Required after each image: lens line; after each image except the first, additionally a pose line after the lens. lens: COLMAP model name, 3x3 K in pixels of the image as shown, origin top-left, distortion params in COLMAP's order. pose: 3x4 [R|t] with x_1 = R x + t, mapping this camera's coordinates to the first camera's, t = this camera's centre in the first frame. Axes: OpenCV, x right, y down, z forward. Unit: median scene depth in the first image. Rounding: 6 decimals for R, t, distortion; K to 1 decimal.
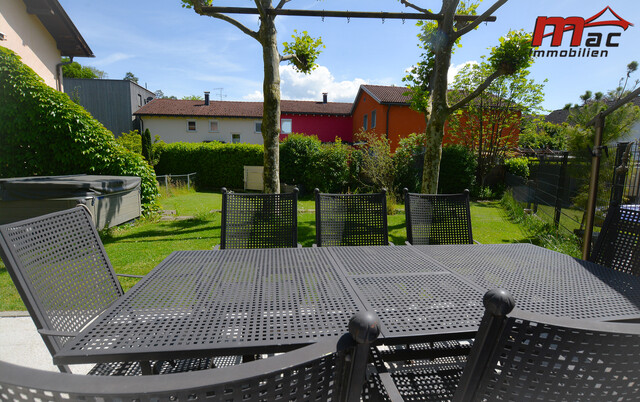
lens RADIAL K [[322.9, 0, 317.3], [0, 322.9, 205.3], [0, 0, 1]] dist [-0.014722, 0.001210]
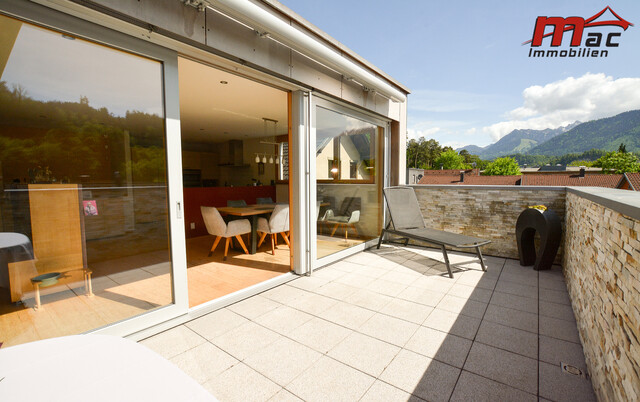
lens RADIAL K [[283.8, 0, 323.4], [0, 283.8, 201.7], [0, 0, 1]] dist [-0.035036, 0.005422]
pose [[0.718747, 0.037430, -0.694263, 0.078833], [-0.082032, 0.996141, -0.031220, -0.243844], [0.690415, 0.079391, 0.719043, -0.324408]]
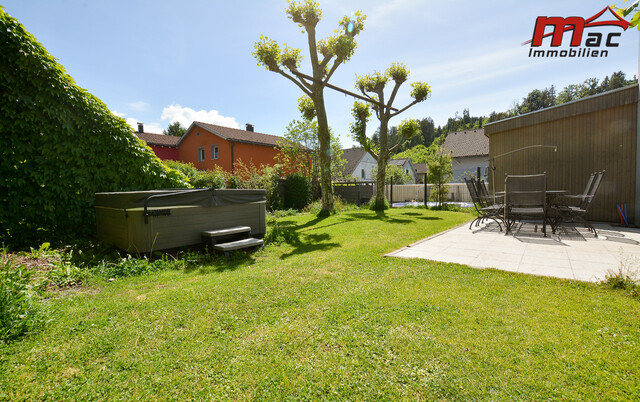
lens RADIAL K [[283.8, 0, 322.5], [0, 283.8, 202.4], [0, 0, 1]] dist [-0.035036, 0.005422]
pose [[0.713064, -0.054275, 0.698995, -0.330853], [0.122535, 0.991301, -0.048030, 0.015573], [-0.690308, 0.119899, 0.713512, 0.018646]]
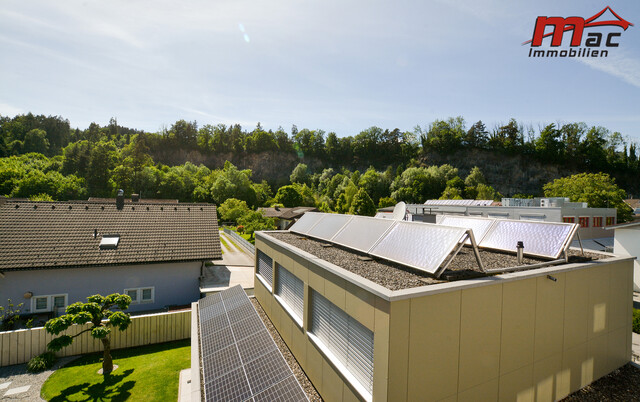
lens RADIAL K [[283.8, 0, 322.3], [0, 283.8, 198.7], [0, 0, 1]] dist [-0.035036, 0.005422]
pose [[-0.310641, -0.002017, 0.950525, 0.078576], [0.106378, 0.993642, 0.036874, -0.281942], [-0.944556, 0.112569, -0.308452, -0.112784]]
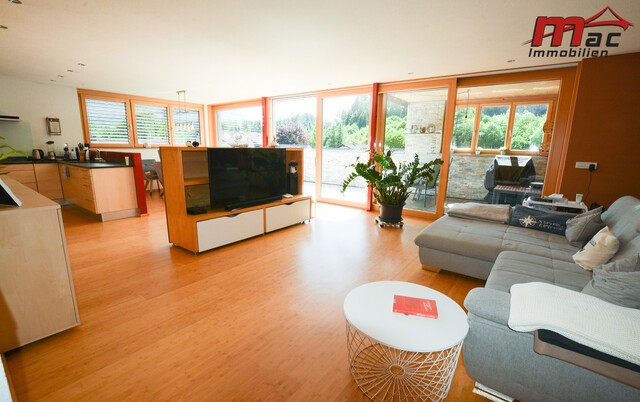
lens RADIAL K [[283.8, 0, 320.6], [0, 283.8, 207.7], [0, 0, 1]] dist [-0.035036, 0.005422]
pose [[0.685897, -0.151660, 0.711719, -0.282104], [0.090721, 0.988232, 0.123153, -0.223058], [-0.722021, -0.019902, 0.691585, -0.497299]]
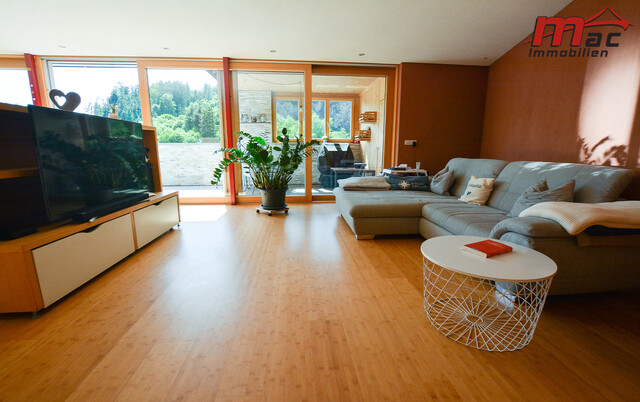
lens RADIAL K [[283.8, 0, 321.8], [0, 283.8, 207.7], [0, 0, 1]] dist [-0.035036, 0.005422]
pose [[0.019277, -0.208524, 0.977827, -0.289332], [0.134091, 0.969712, 0.204150, -0.218388], [-0.990781, 0.127183, 0.046655, -0.425496]]
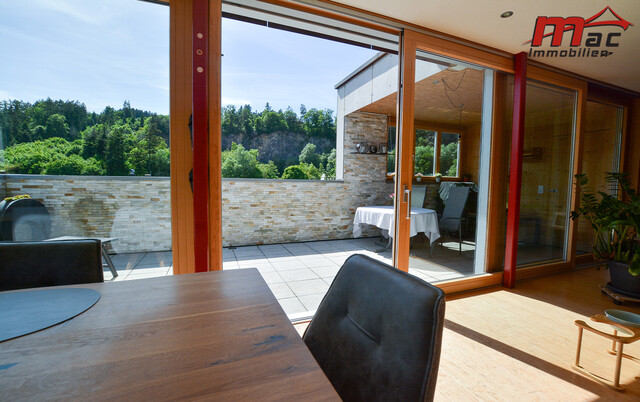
lens RADIAL K [[283.8, 0, 321.9], [0, 283.8, 203.2], [0, 0, 1]] dist [-0.035036, 0.005422]
pose [[-0.264256, -0.082052, 0.960956, -0.162873], [0.115085, 0.986573, 0.115887, -0.253133], [-0.957562, 0.141215, -0.251265, -0.214896]]
